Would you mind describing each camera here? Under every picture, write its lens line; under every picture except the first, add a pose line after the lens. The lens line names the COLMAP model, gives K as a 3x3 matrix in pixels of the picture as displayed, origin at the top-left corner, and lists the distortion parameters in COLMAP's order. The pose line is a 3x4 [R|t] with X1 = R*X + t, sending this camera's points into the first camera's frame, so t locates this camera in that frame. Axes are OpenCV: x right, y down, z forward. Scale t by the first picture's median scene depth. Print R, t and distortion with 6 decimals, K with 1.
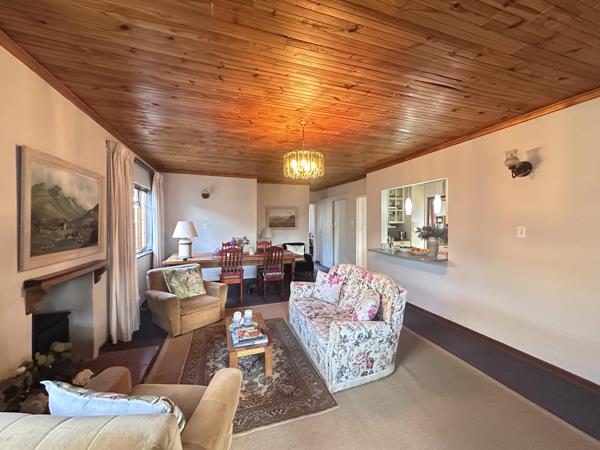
lens RADIAL K [[240.4, 0, 300.0], [0, 240.4, 225.0], [0, 0, 1]] dist [-0.001342, -0.000063]
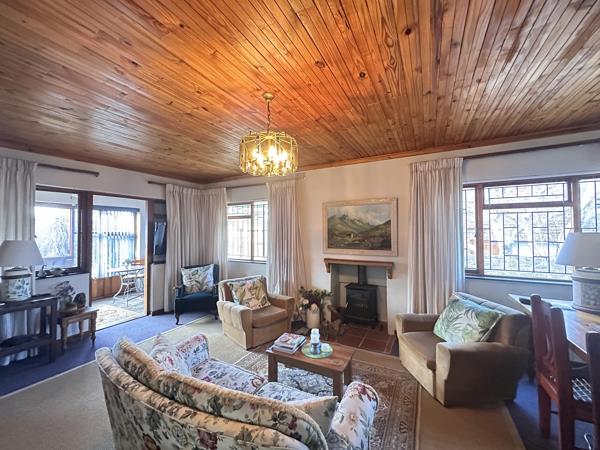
lens RADIAL K [[240.4, 0, 300.0], [0, 240.4, 225.0], [0, 0, 1]] dist [-0.001342, -0.000063]
pose [[-0.726720, -0.014866, -0.686773, 0.481204], [-0.002939, 0.999824, -0.018533, -0.035934], [0.686927, -0.011450, -0.726636, 1.812229]]
